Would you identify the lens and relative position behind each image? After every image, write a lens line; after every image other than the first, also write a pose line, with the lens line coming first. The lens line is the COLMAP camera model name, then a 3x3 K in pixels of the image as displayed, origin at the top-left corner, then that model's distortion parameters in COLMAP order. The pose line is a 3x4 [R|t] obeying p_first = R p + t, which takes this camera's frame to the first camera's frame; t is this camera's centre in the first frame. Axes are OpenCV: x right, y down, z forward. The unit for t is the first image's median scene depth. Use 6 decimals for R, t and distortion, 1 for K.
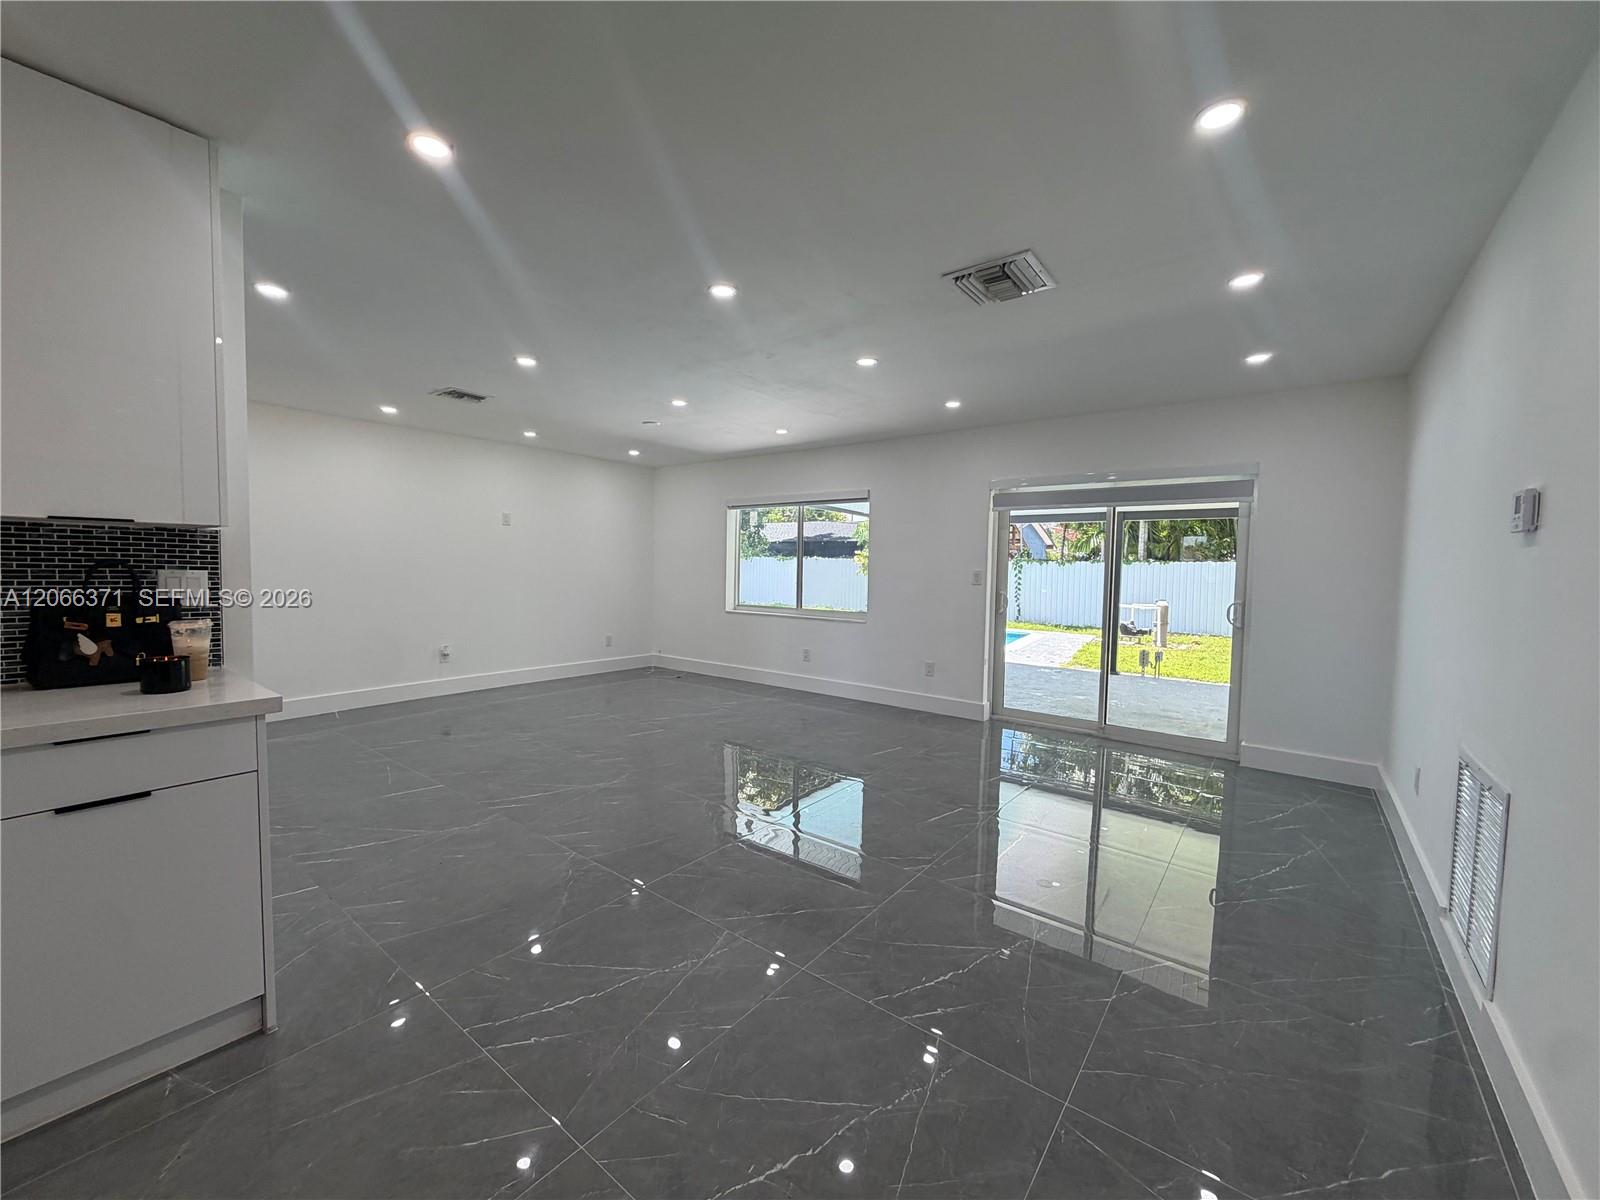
lens RADIAL K [[637.3, 0, 796.2], [0, 637.3, 602.7], [0, 0, 1]] dist [-0.001857, -0.000067]
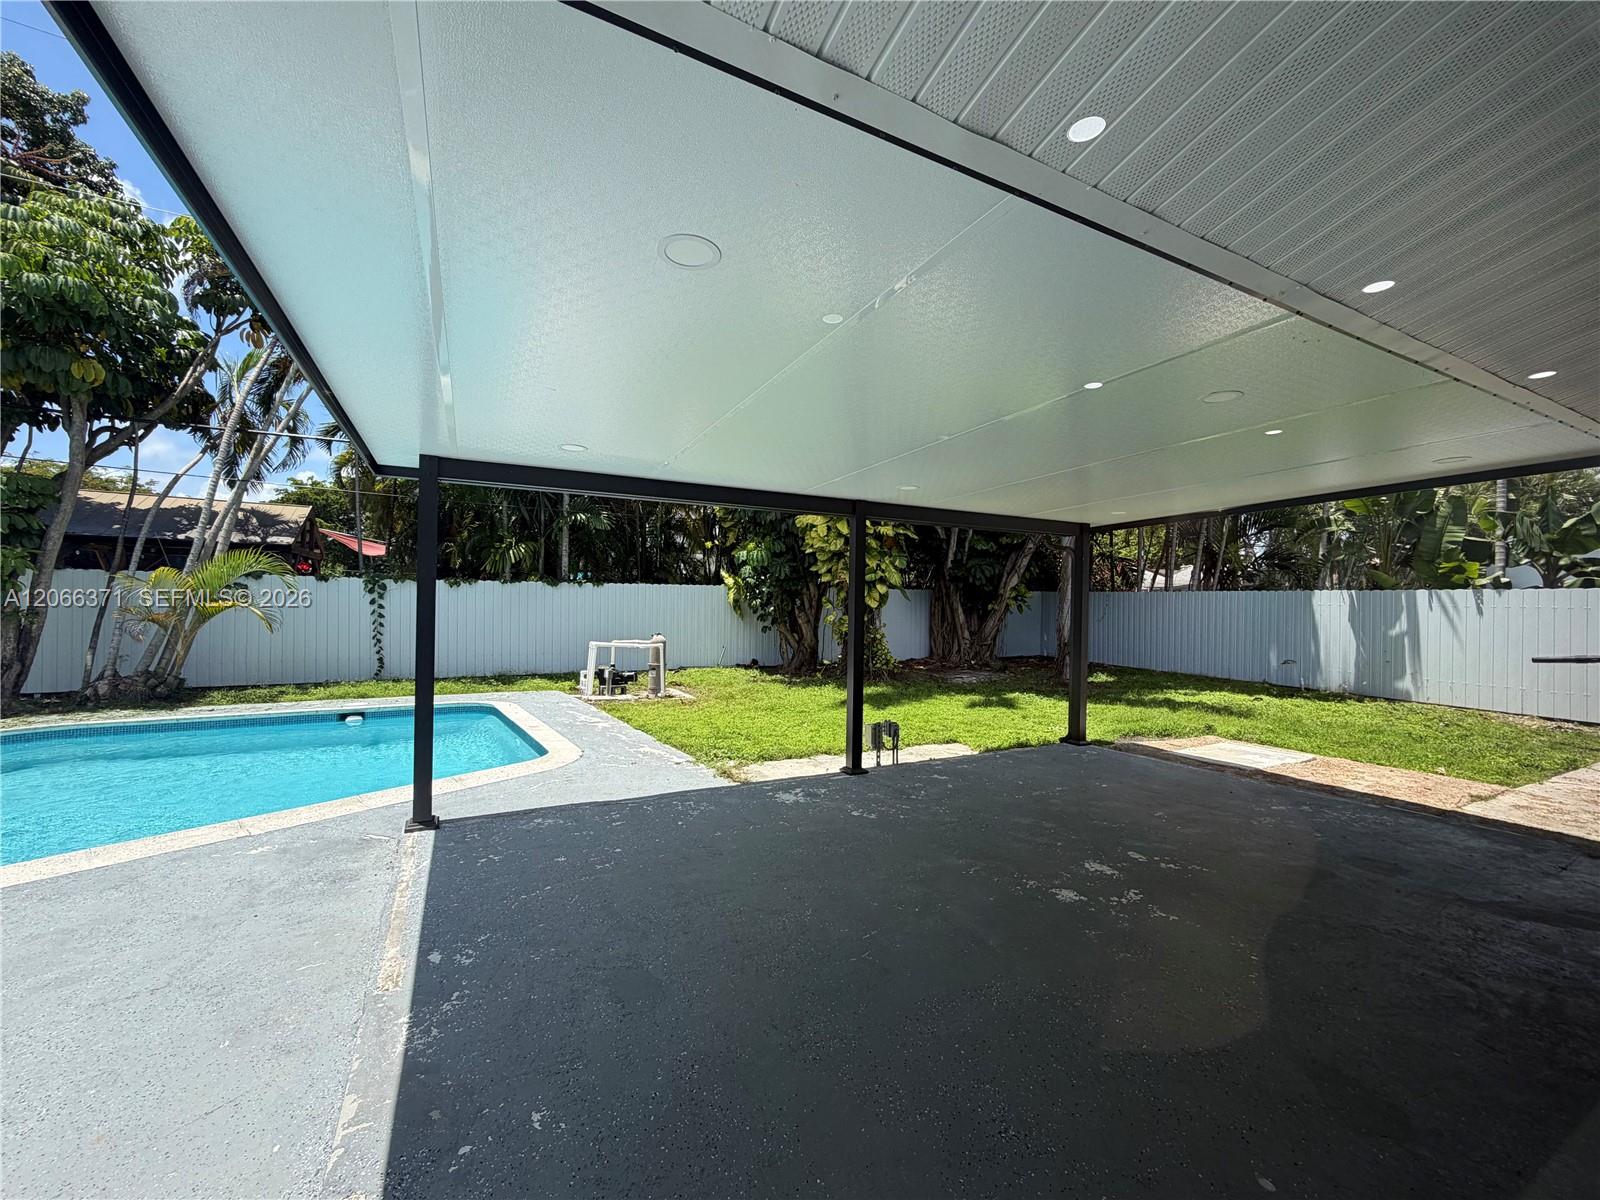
lens RADIAL K [[637.3, 0, 797.3], [0, 637.3, 603.4], [0, 0, 1]] dist [-0.001857, -0.000067]
pose [[0.415013, -0.019843, 0.909599, -0.095178], [0.041178, 0.999147, 0.003008, -0.071077], [-0.908883, 0.036207, 0.415476, 1.053609]]
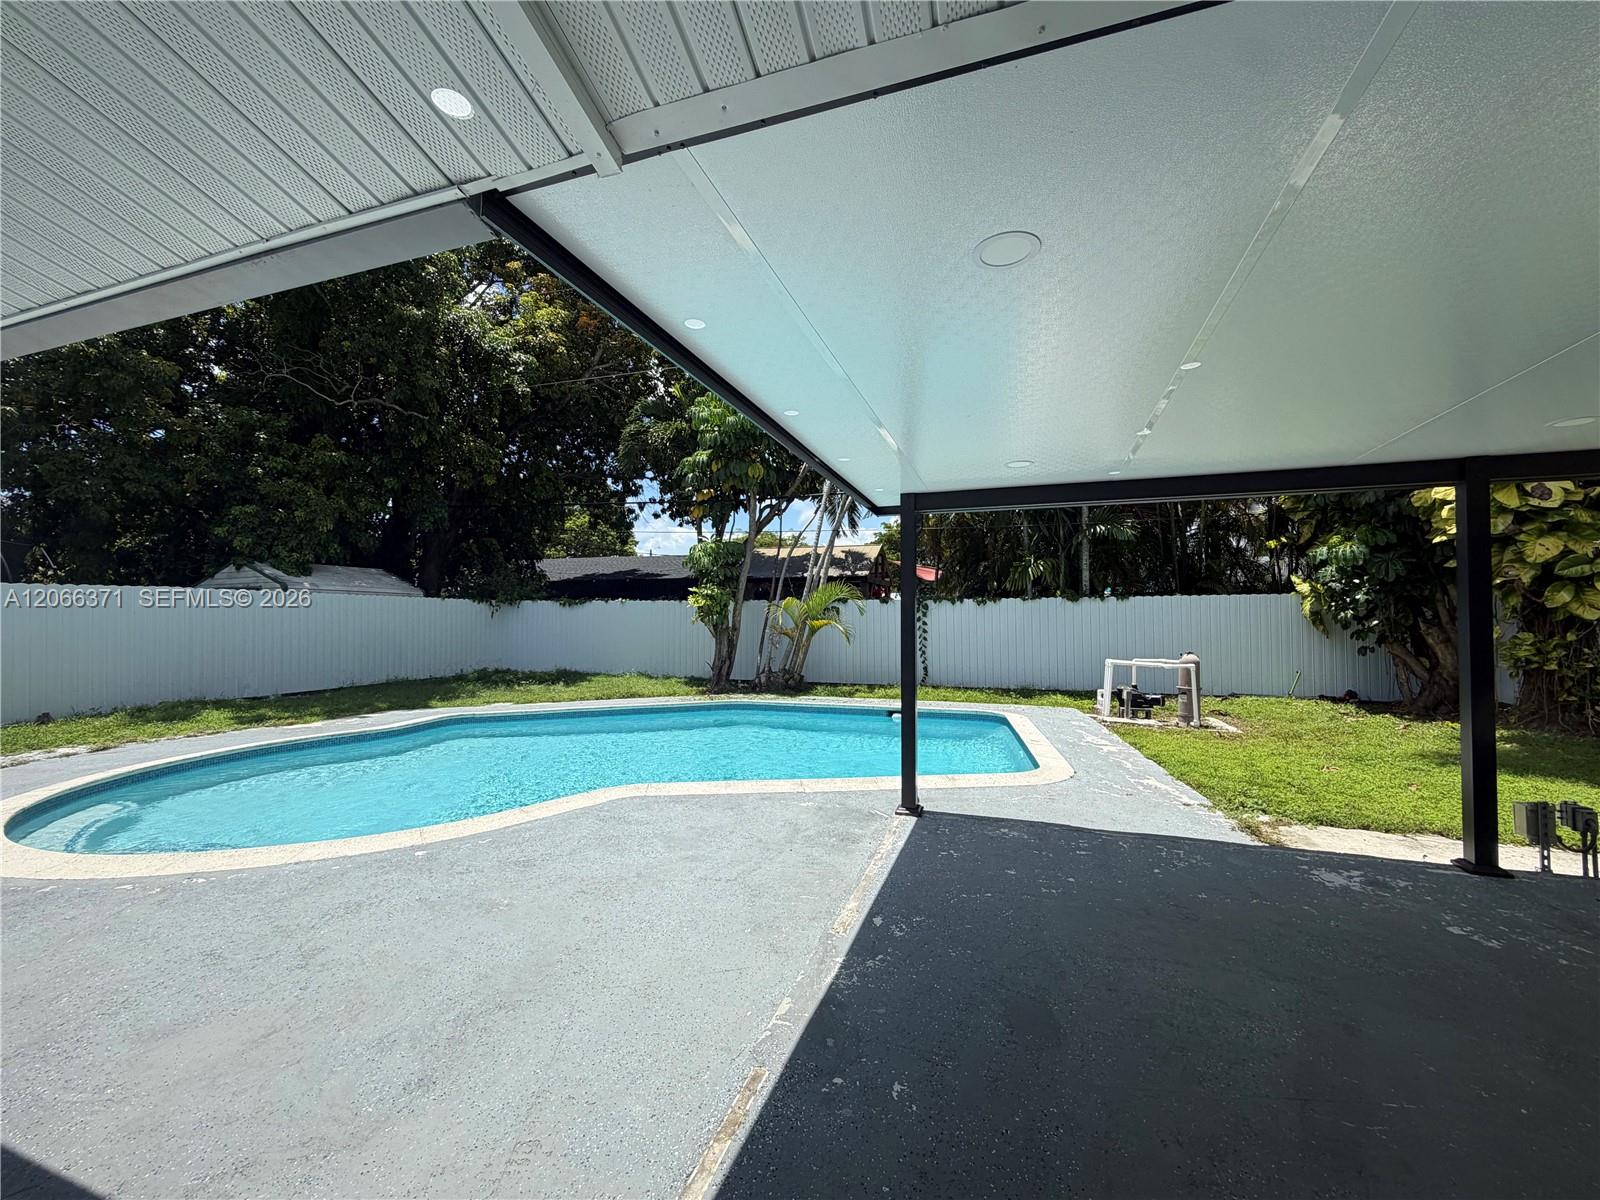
lens RADIAL K [[637.3, 0, 796.6], [0, 637.3, 603.9], [0, 0, 1]] dist [-0.001857, -0.000067]
pose [[0.946688, -0.020976, 0.321467, -0.039293], [0.041620, 0.997479, -0.057480, -0.066408], [-0.319451, 0.067795, 0.945175, 0.999450]]
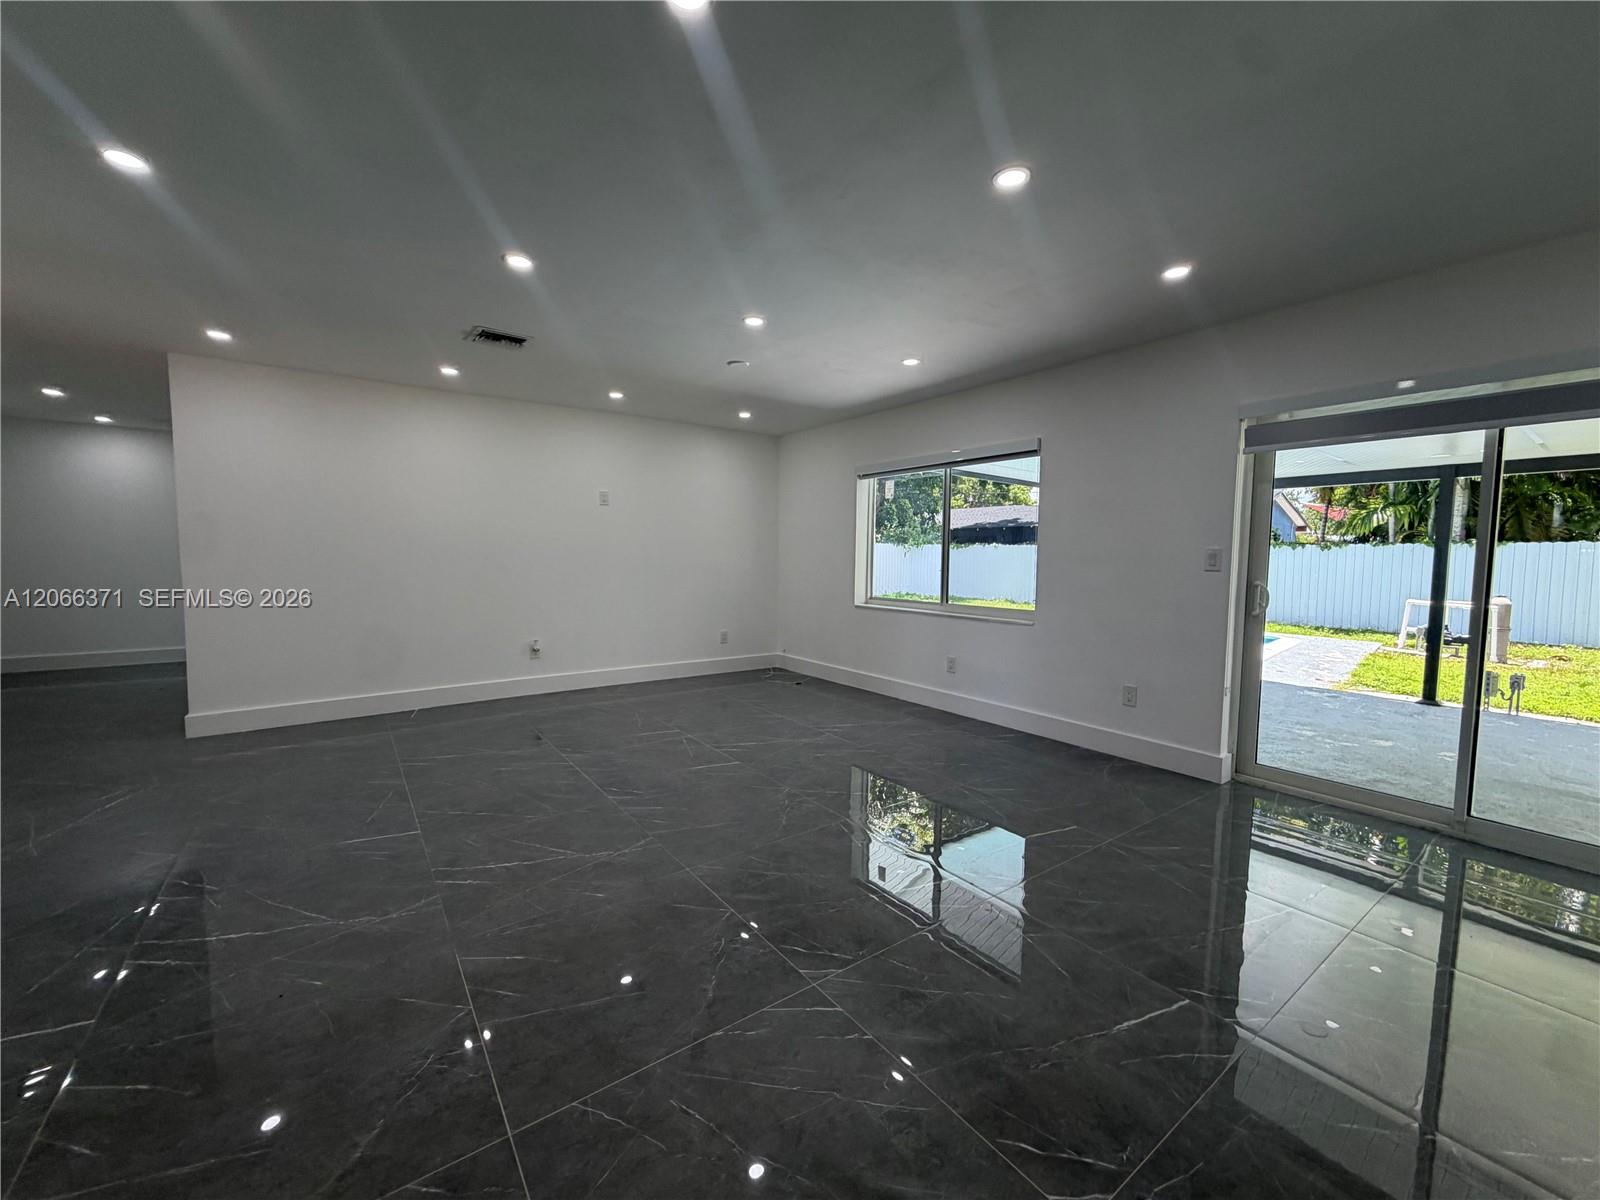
lens RADIAL K [[637.3, 0, 795.7], [0, 637.3, 600.5], [0, 0, 1]] dist [-0.001857, -0.000067]
pose [[0.959662, 0.011988, -0.280900, 0.047725], [-0.008843, 0.999883, 0.012461, -0.002323], [0.281016, -0.009475, 0.959656, 0.208543]]
